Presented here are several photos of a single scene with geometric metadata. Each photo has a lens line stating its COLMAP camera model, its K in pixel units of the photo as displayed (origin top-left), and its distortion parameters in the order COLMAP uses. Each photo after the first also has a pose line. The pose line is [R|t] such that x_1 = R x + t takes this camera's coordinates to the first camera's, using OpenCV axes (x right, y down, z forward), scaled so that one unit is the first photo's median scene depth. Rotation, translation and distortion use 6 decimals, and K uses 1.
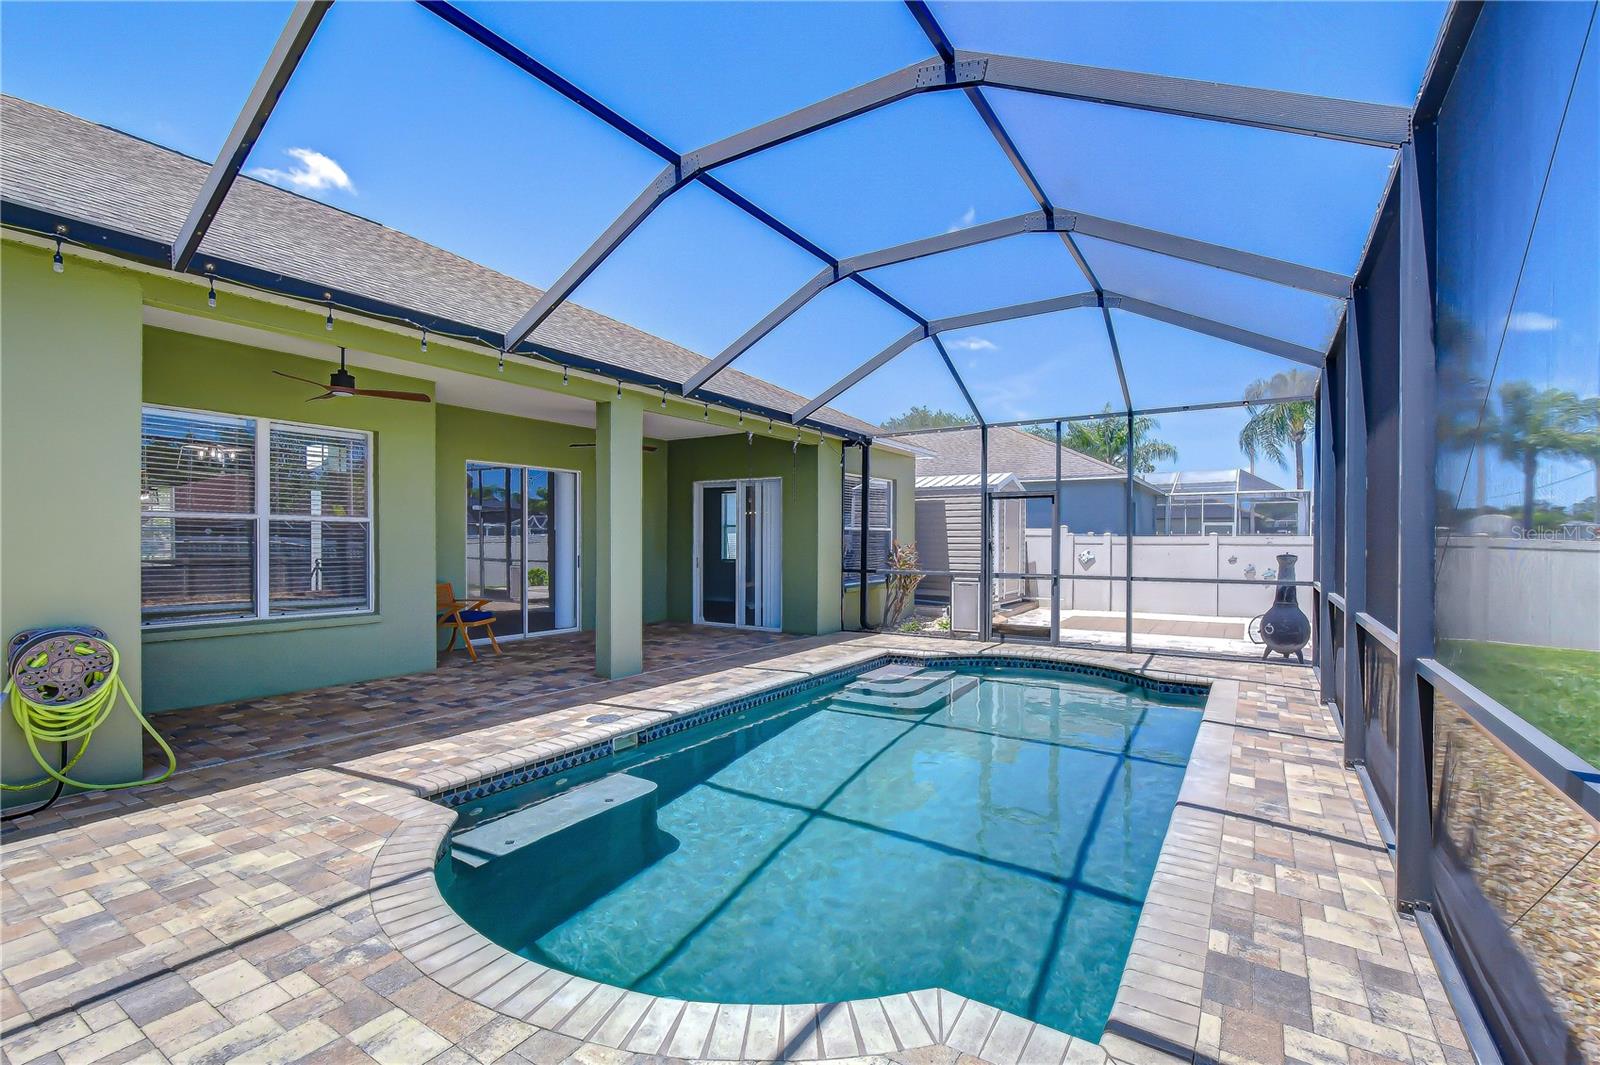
lens RADIAL K [[717.0, 0, 772.2], [0, 717.0, 542.5], [0, 0, 1]] dist [-0.000324, -0.000736]
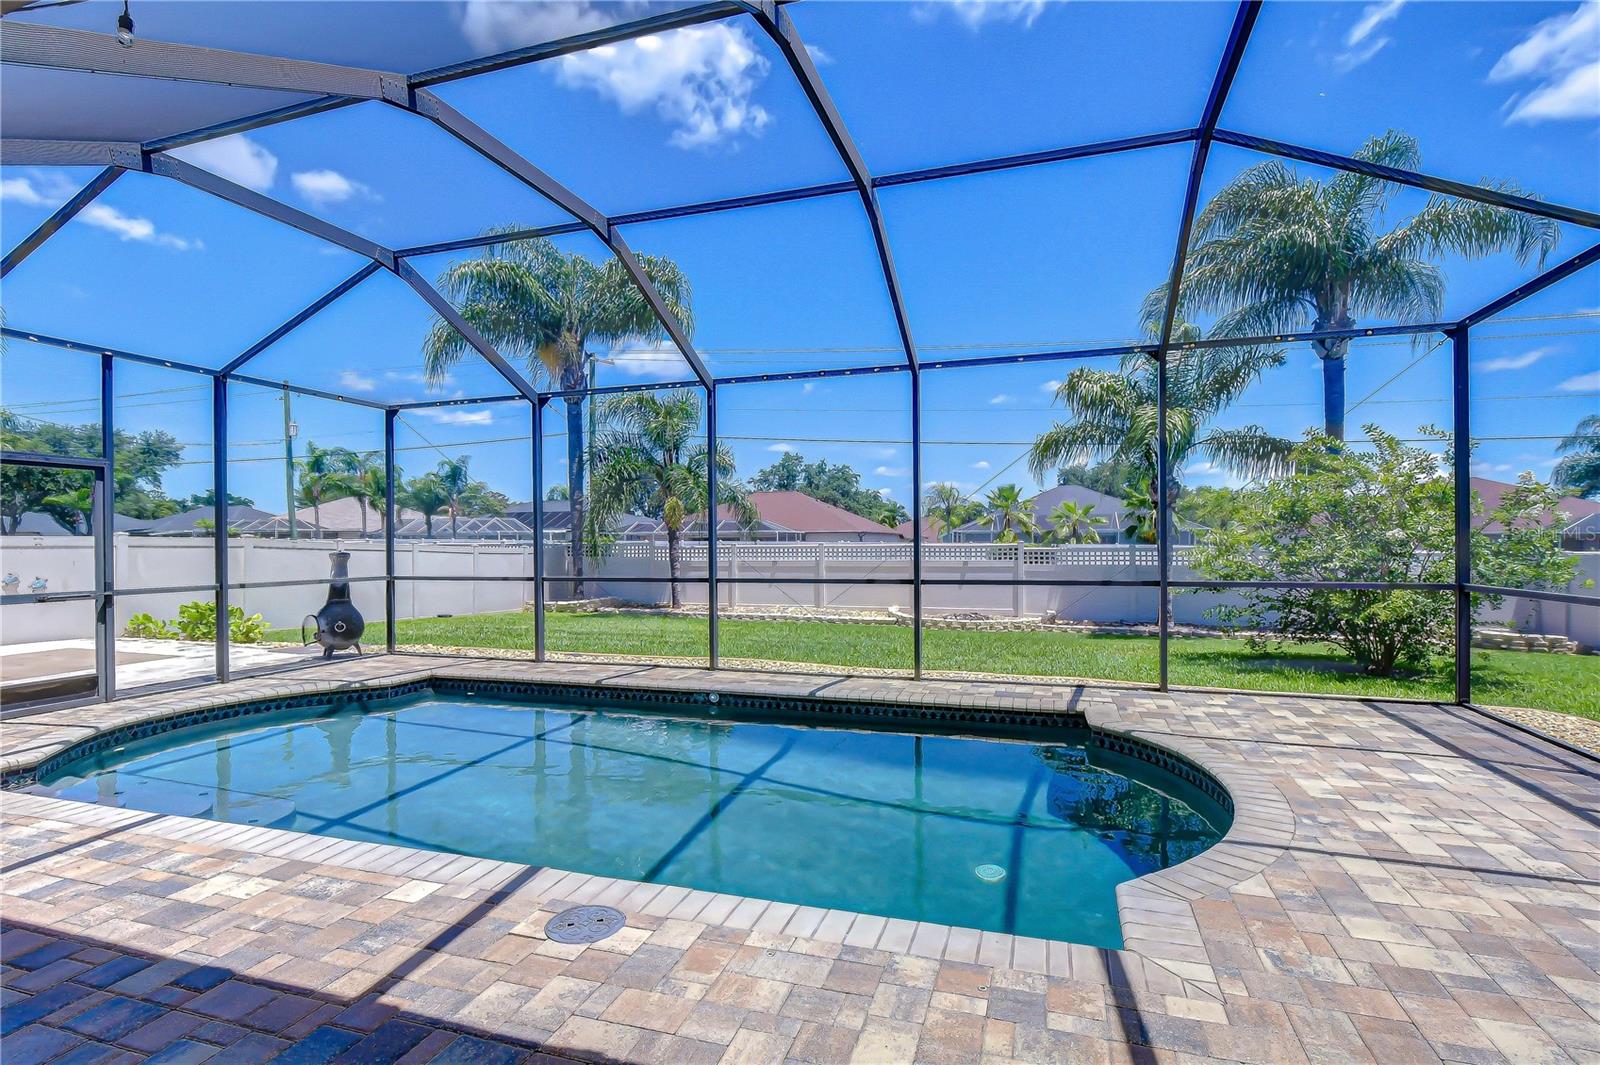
lens RADIAL K [[738.9, 0, 794.0], [0, 738.9, 549.3], [0, 0, 1]] dist [0.008862, -0.000328]
pose [[-0.265589, -0.008138, 0.964052, -0.691320], [0.007617, 0.999915, 0.010539, 0.008400], [-0.964056, 0.010142, -0.265504, 0.964216]]
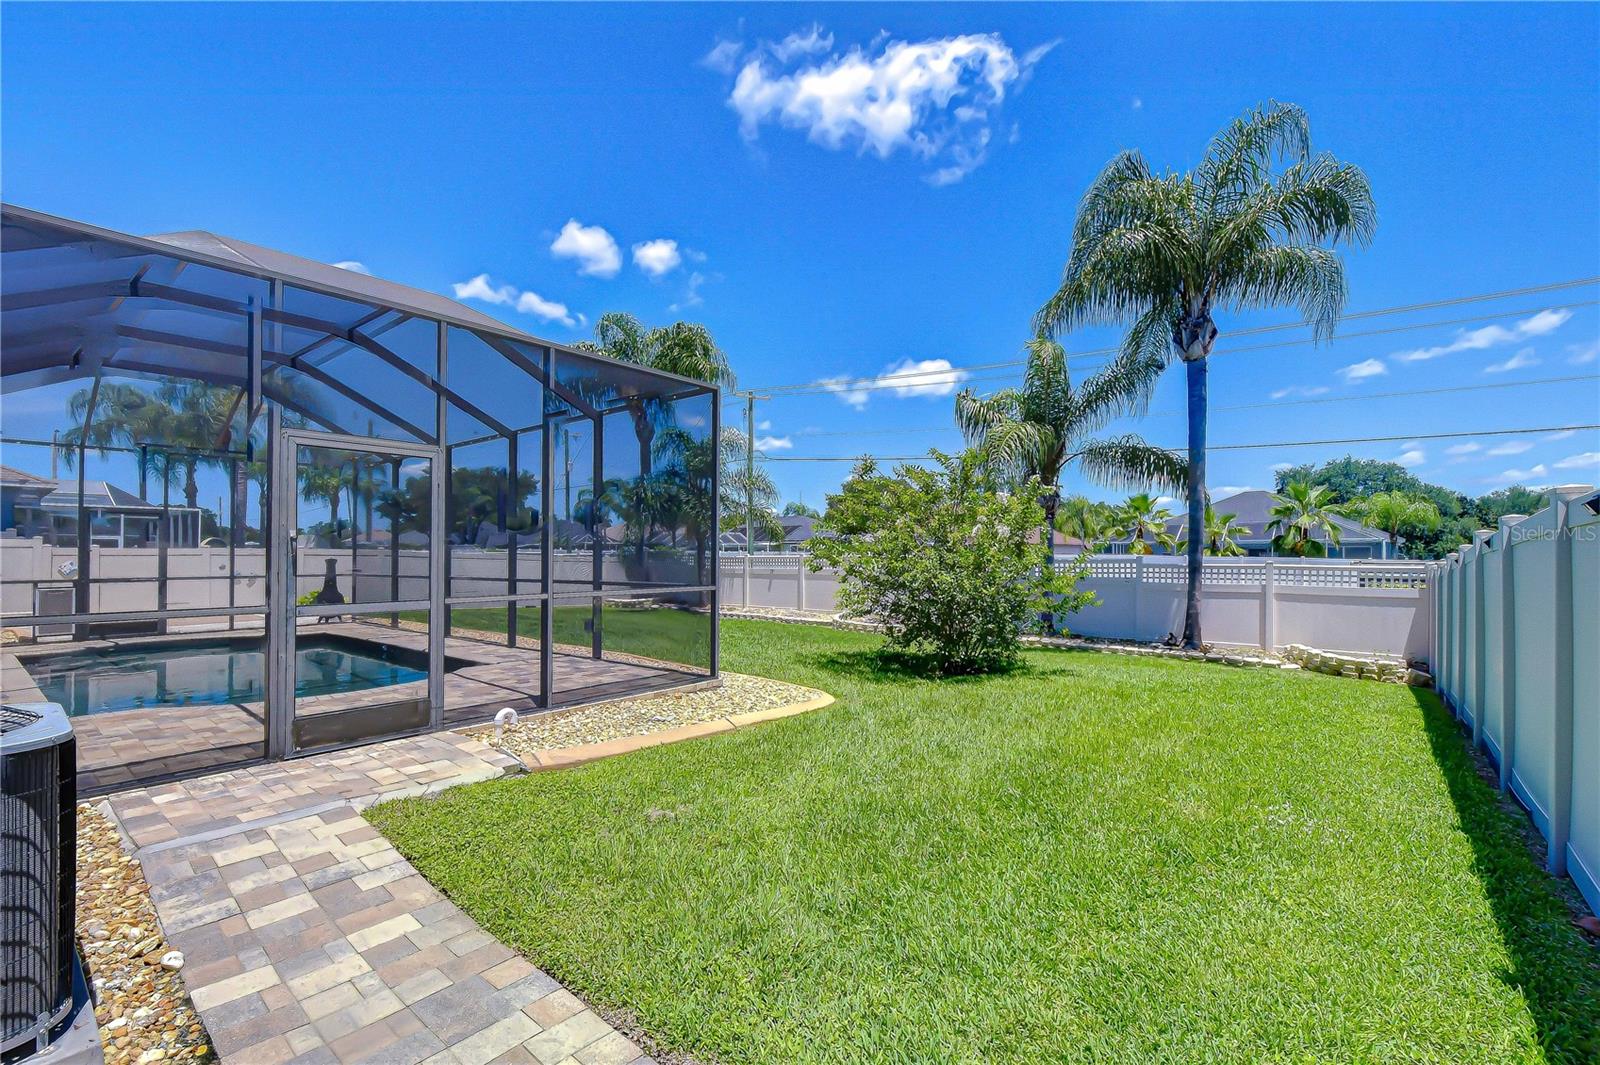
lens RADIAL K [[738.9, 0, 794.0], [0, 738.9, 549.3], [0, 0, 1]] dist [0.008862, -0.000328]
pose [[0.145916, 0.008027, 0.989264, -1.206494], [0.006594, 0.999937, -0.009086, 0.025390], [-0.989275, 0.007849, 0.145854, -0.450771]]
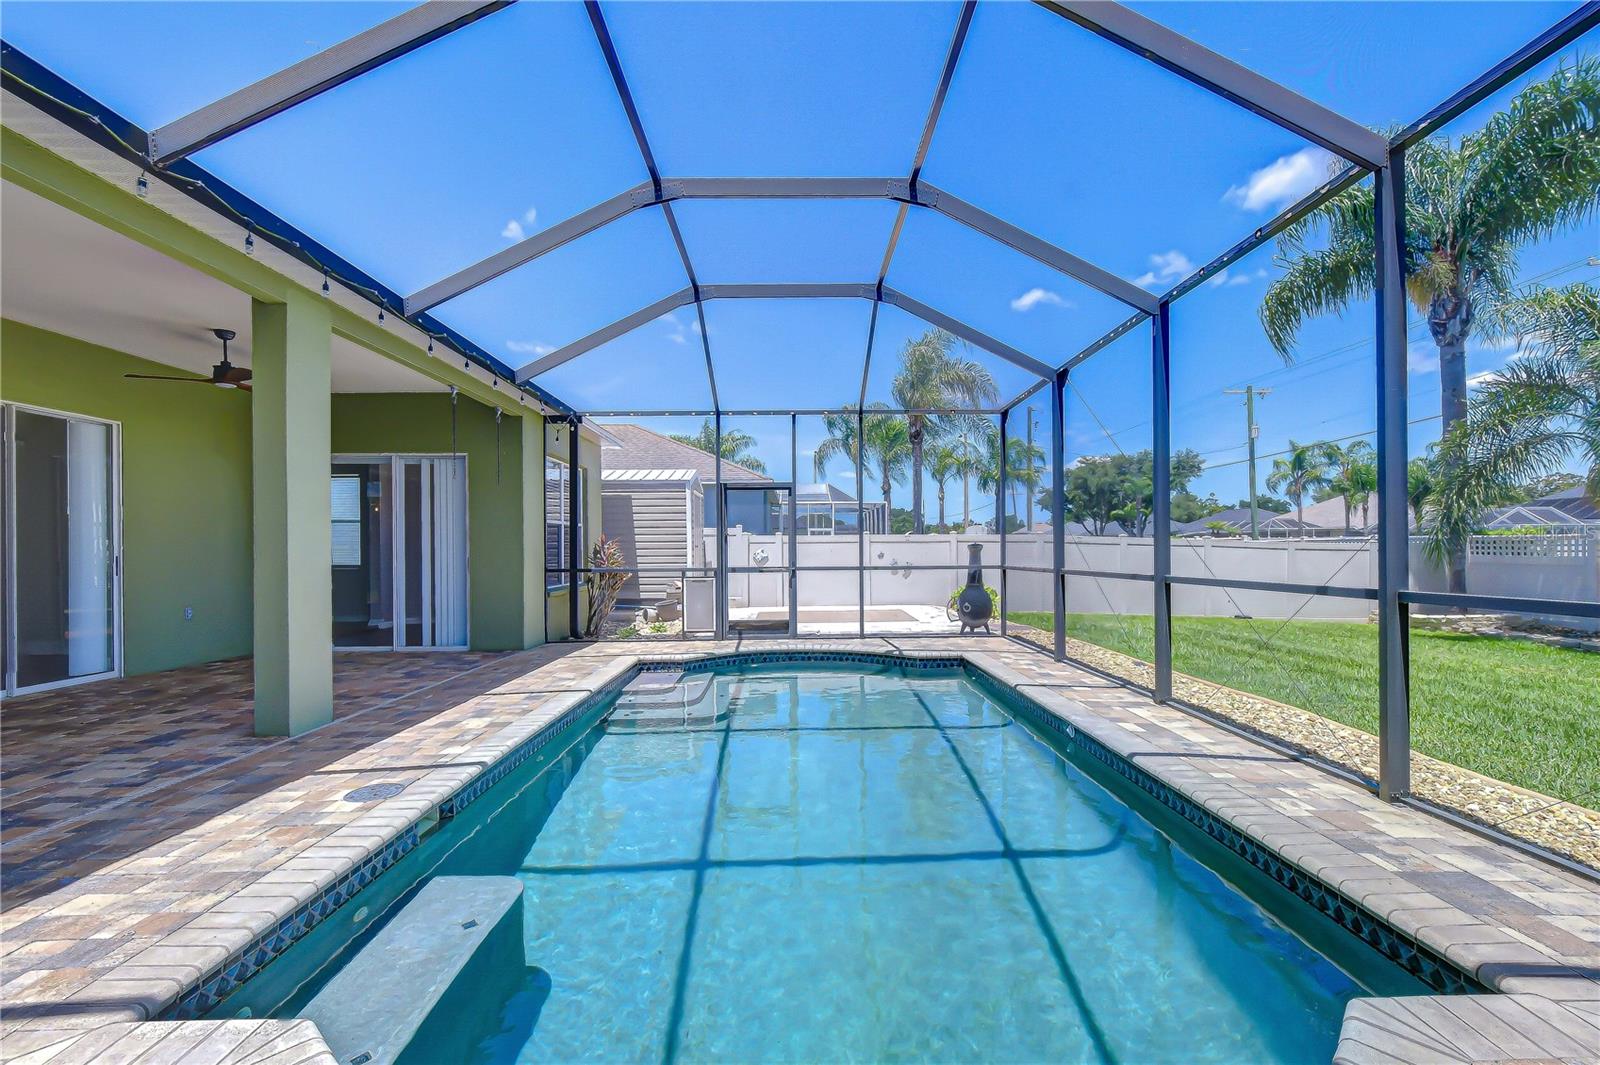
lens RADIAL K [[732.6, 0, 813.7], [0, 732.6, 531.5], [0, 0, 1]] dist [0.013891, -0.011311]
pose [[0.817168, 0.007396, 0.576353, -0.284849], [0.009906, 0.999590, -0.026872, 0.039501], [-0.576315, 0.027669, 0.816759, 0.246602]]
